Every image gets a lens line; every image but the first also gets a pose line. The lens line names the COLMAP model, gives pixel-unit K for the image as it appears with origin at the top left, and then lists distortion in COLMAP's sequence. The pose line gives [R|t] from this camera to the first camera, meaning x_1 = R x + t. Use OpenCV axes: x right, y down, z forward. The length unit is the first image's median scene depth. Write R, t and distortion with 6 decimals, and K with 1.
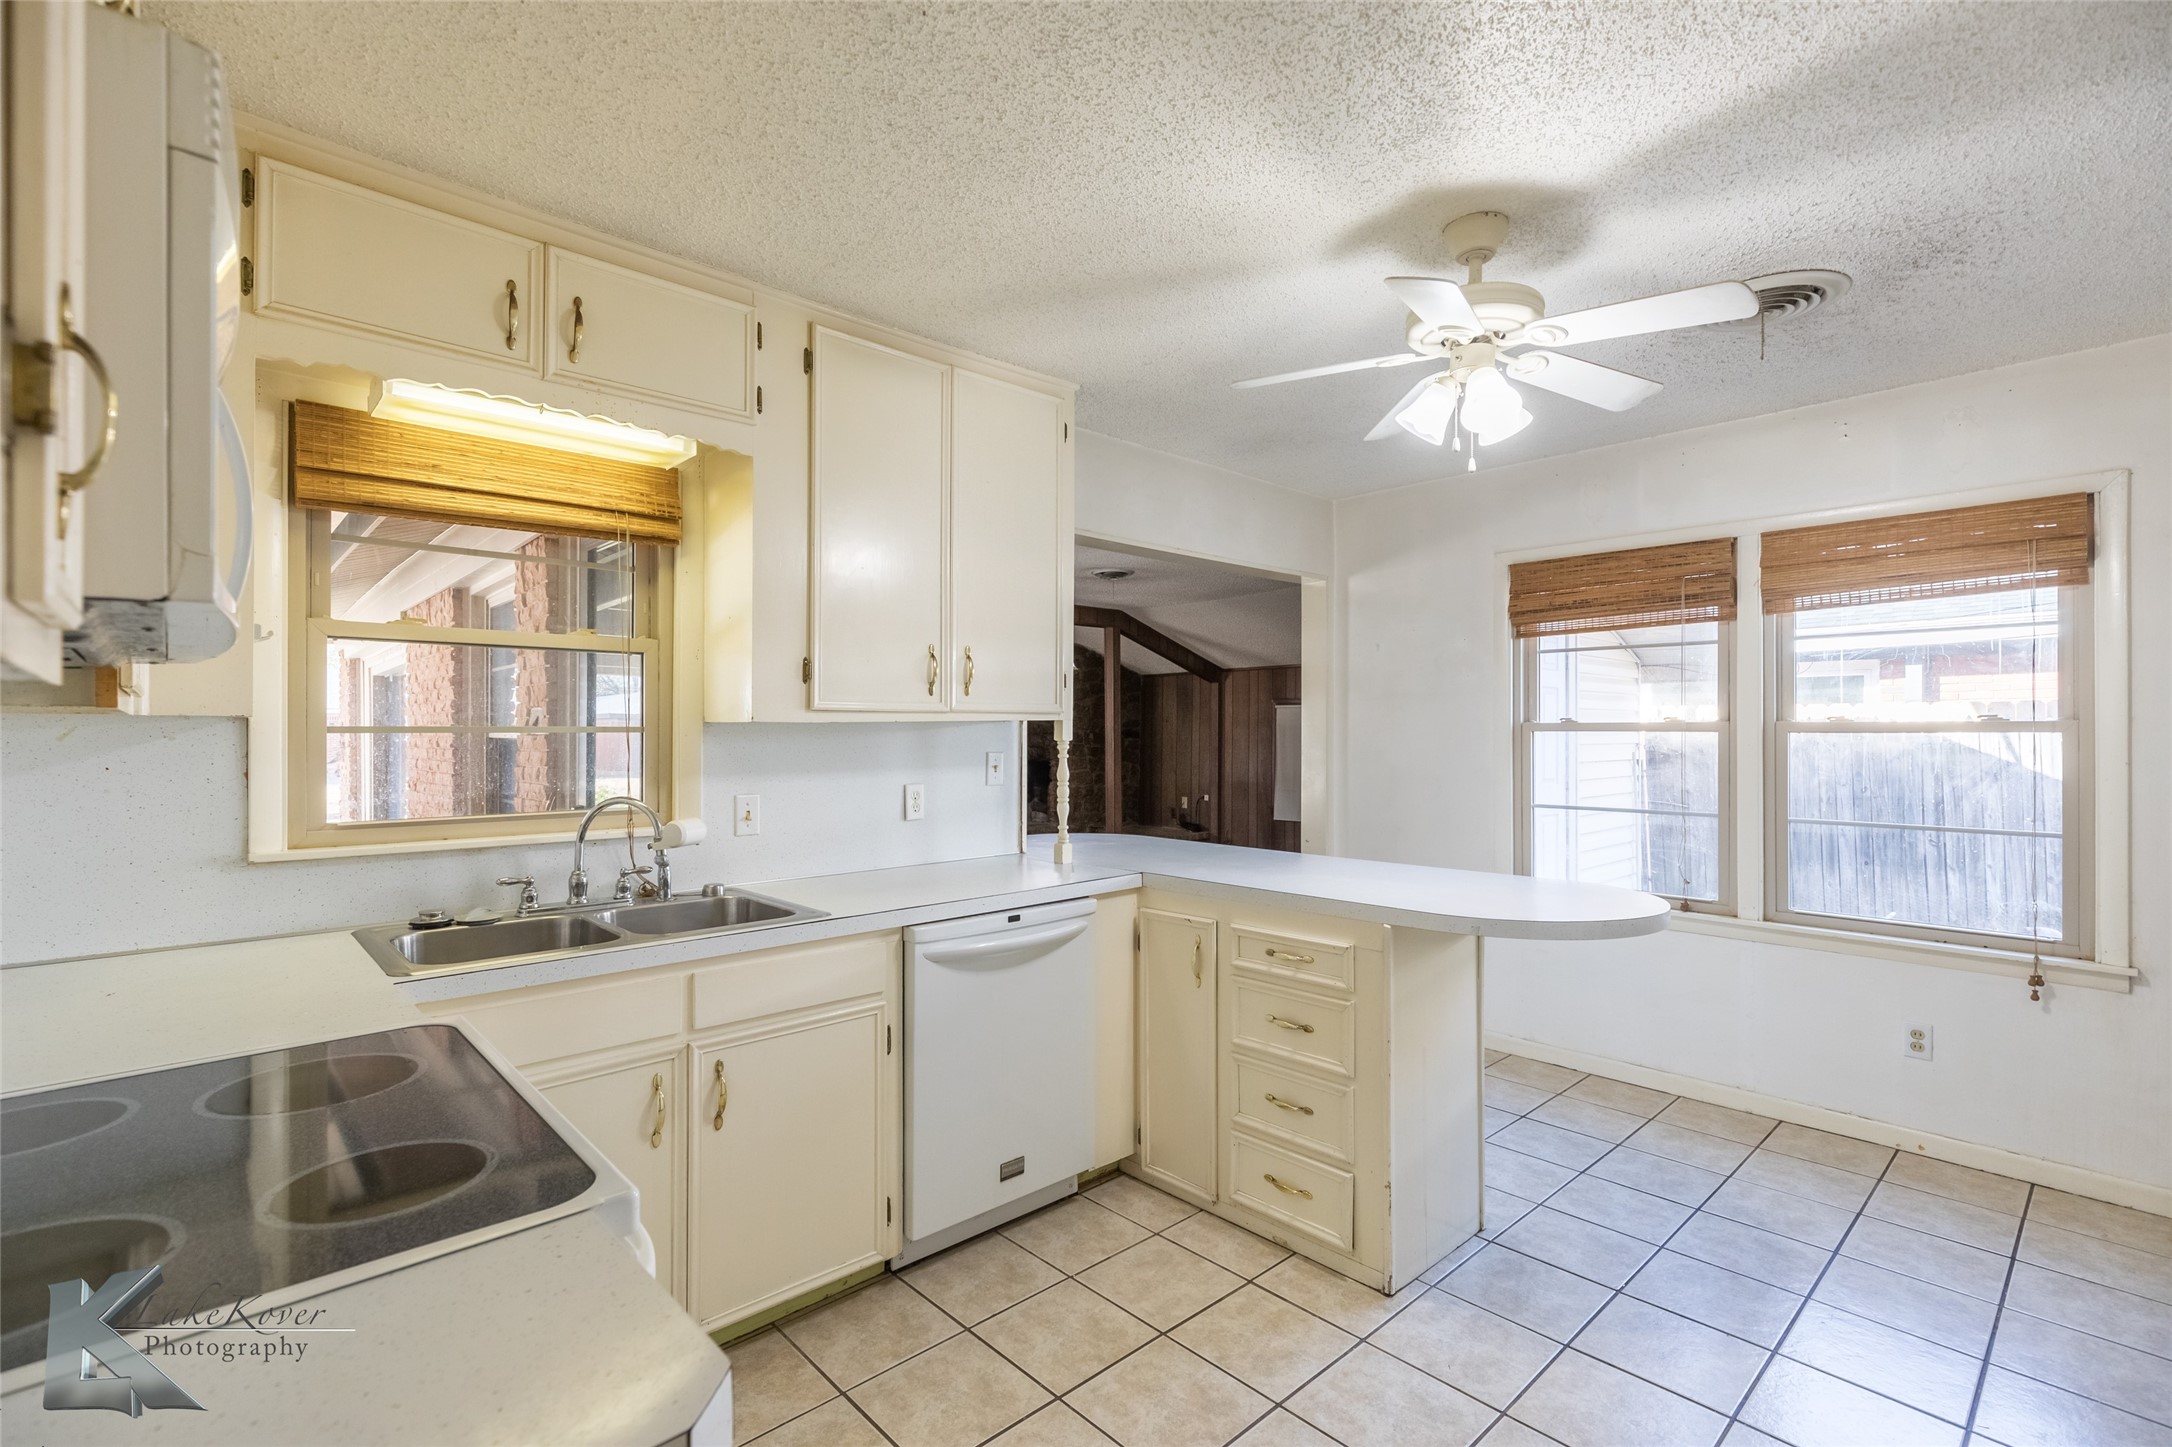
lens RADIAL K [[963.3, 0, 1078.2], [0, 963.3, 731.8], [0, 0, 1]] dist [0.003231, -0.000303]
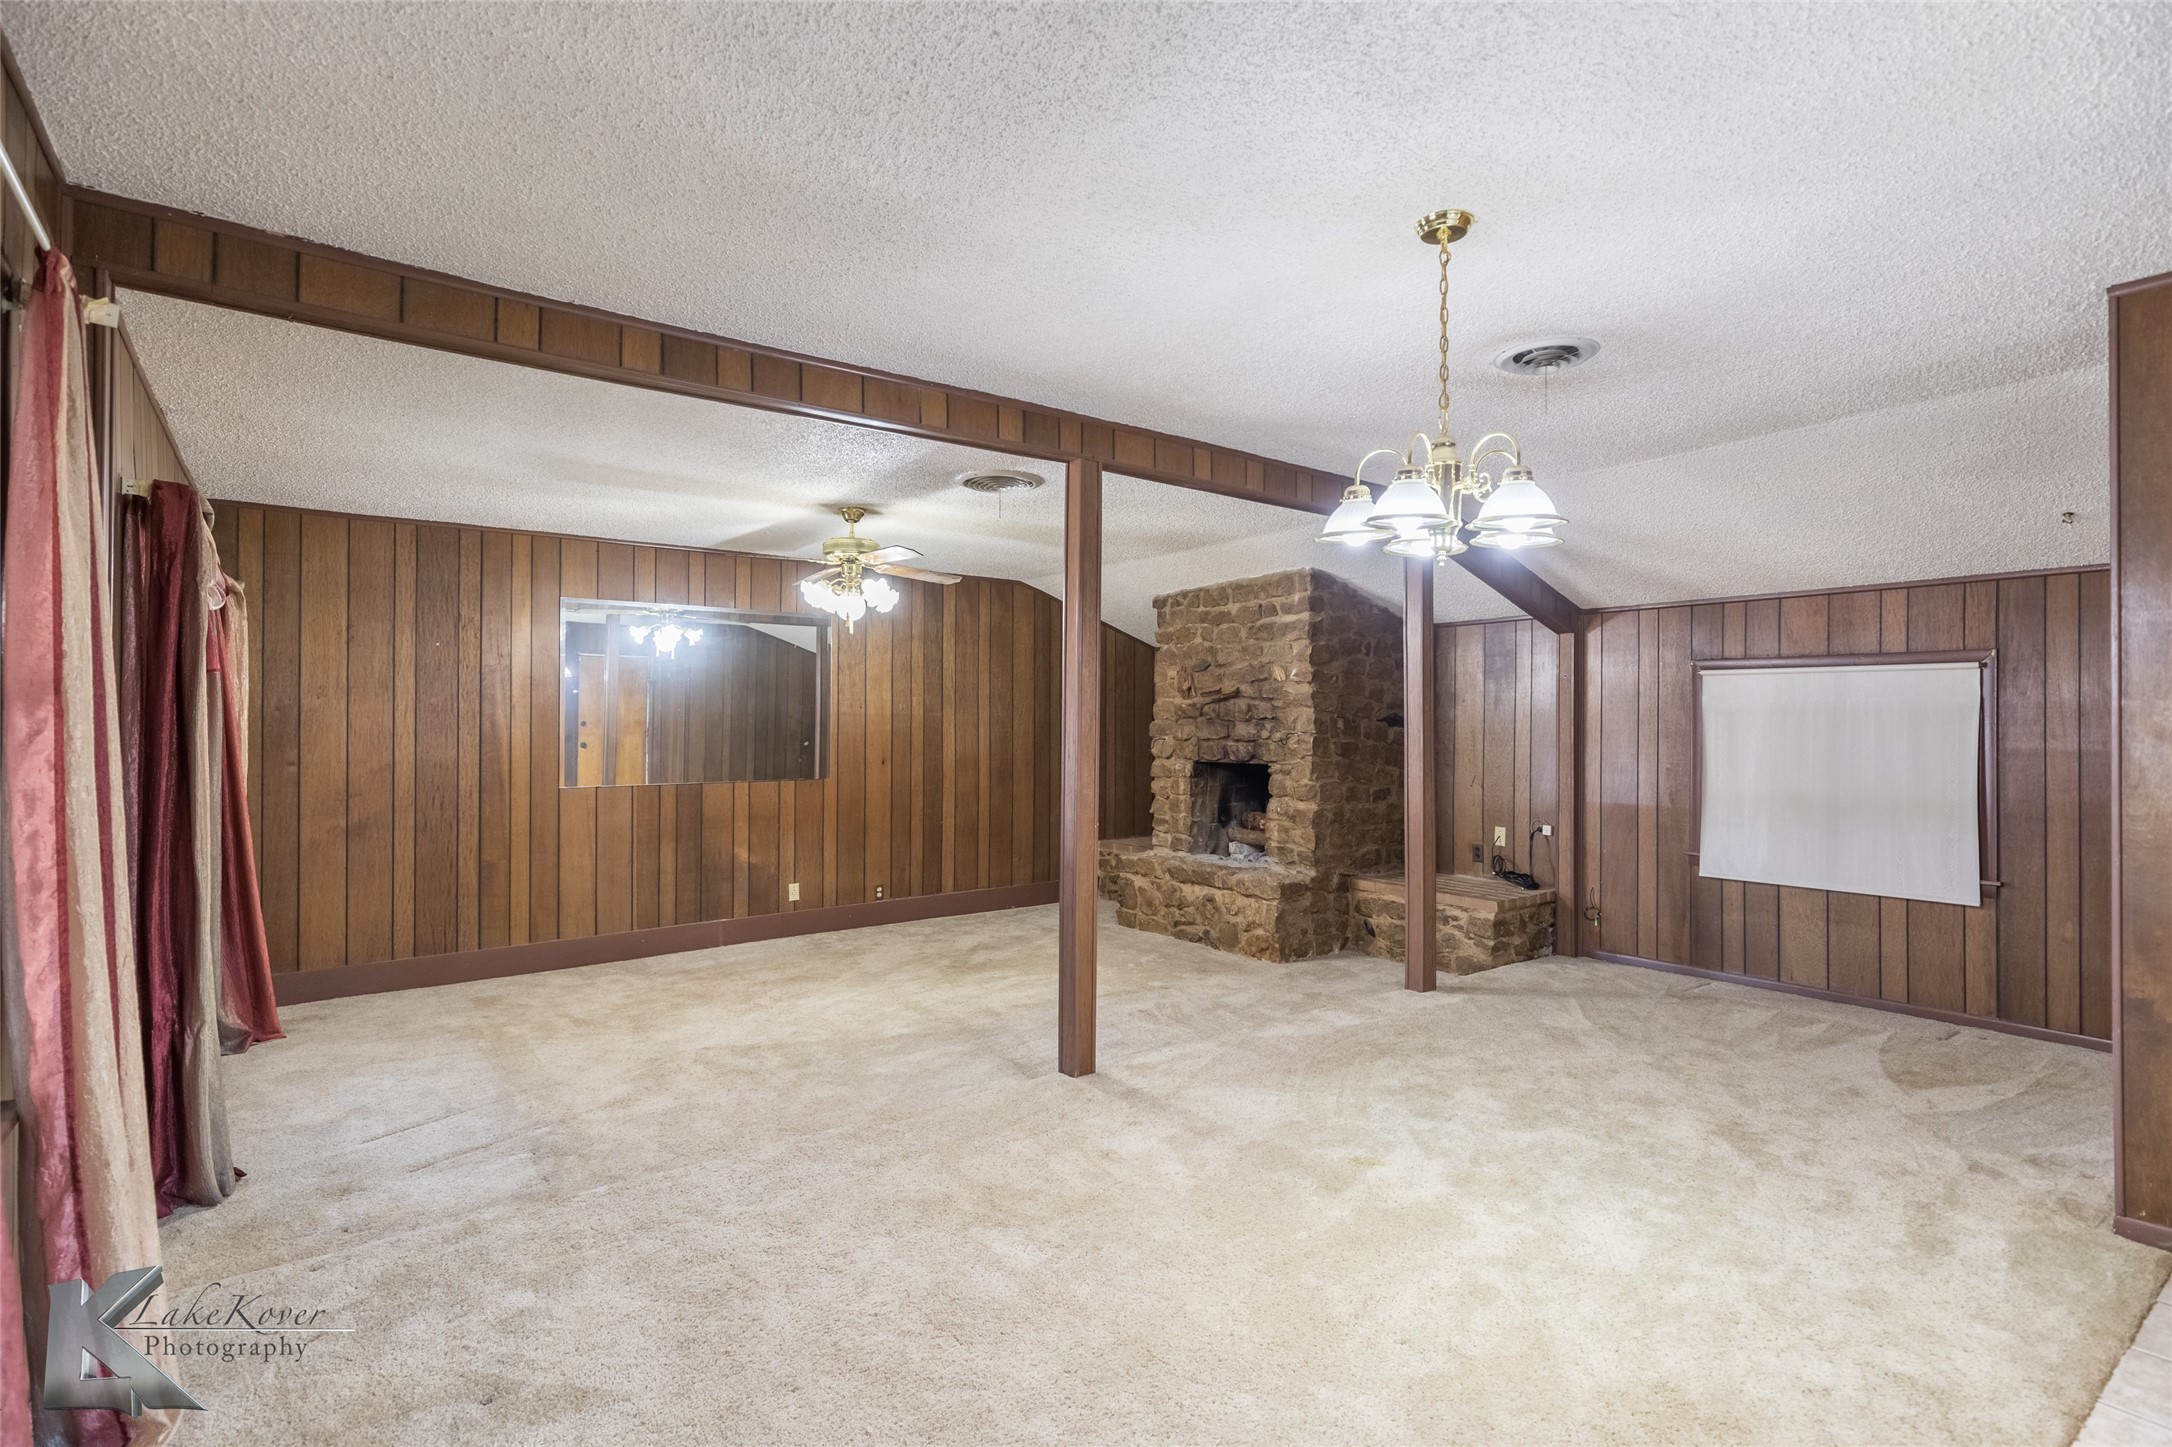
lens RADIAL K [[1032.0, 0, 1077.0], [0, 1032.0, 713.9], [0, 0, 1]] dist [-0.000242, -0.000009]
pose [[0.995235, 0.005167, -0.097372, -0.344896], [-0.005763, 0.999966, -0.005847, 0.011397], [0.097339, 0.006380, 0.995231, 1.310322]]
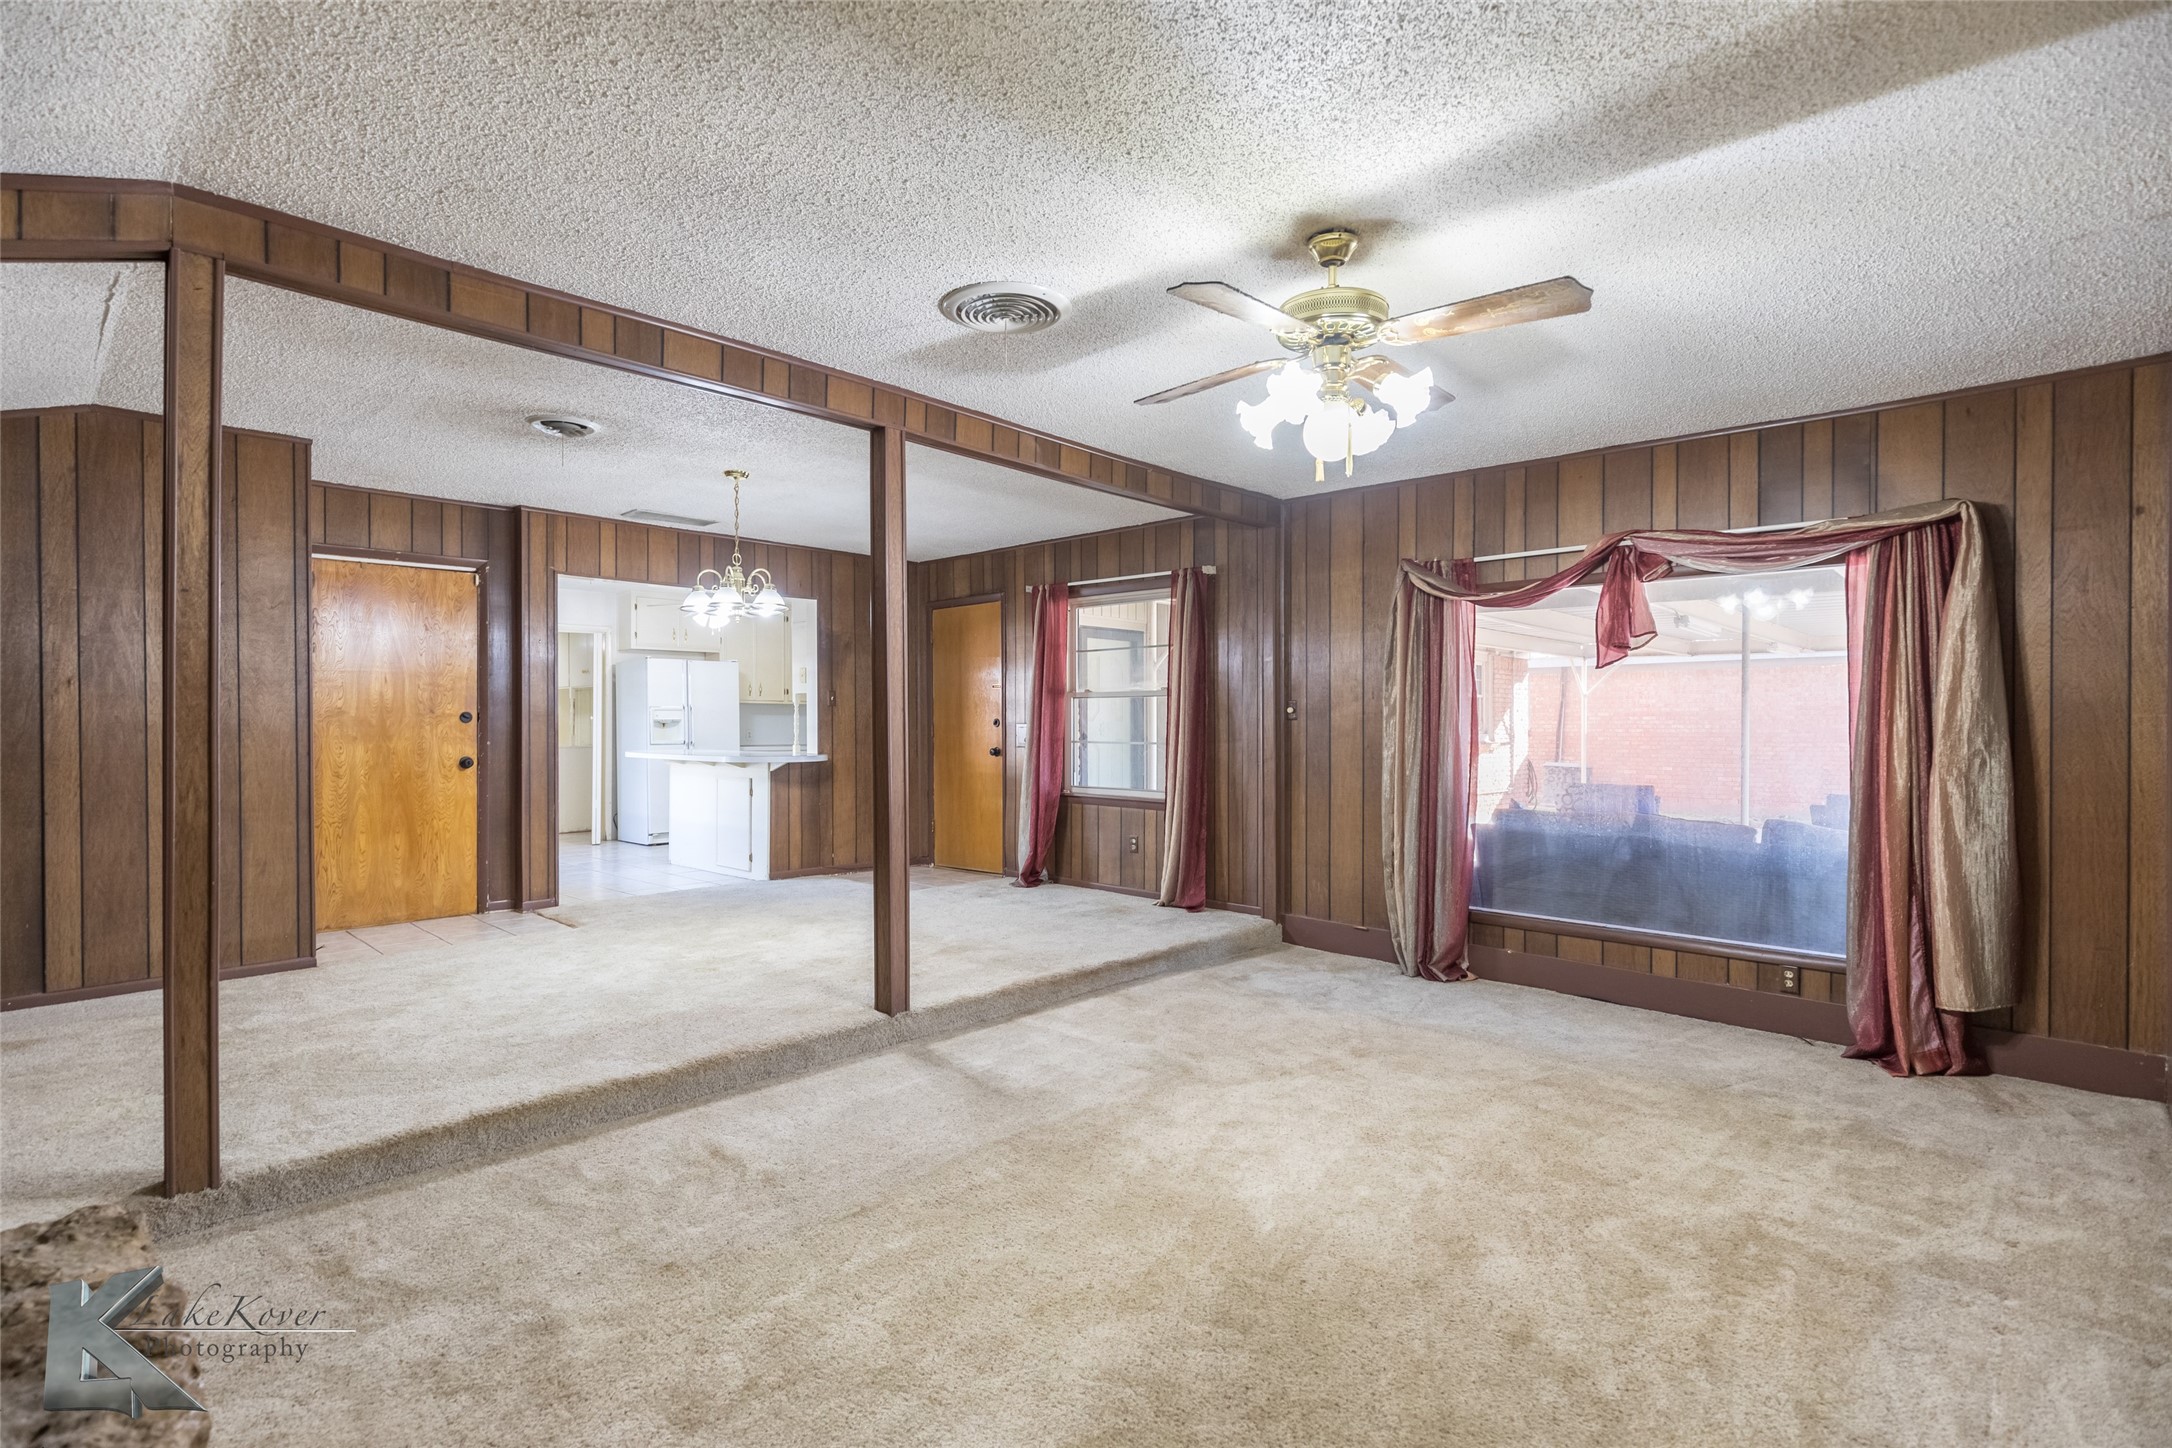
lens RADIAL K [[1044.2, 0, 1086.0], [0, 1044.2, 724.0], [0, 0, 1]] dist [0.000116, 0.000031]
pose [[-0.997822, 0.000931, -0.065960, -0.672367], [0.001026, 0.999998, -0.001416, 0.084293], [0.065959, -0.001480, -0.997821, 4.428027]]
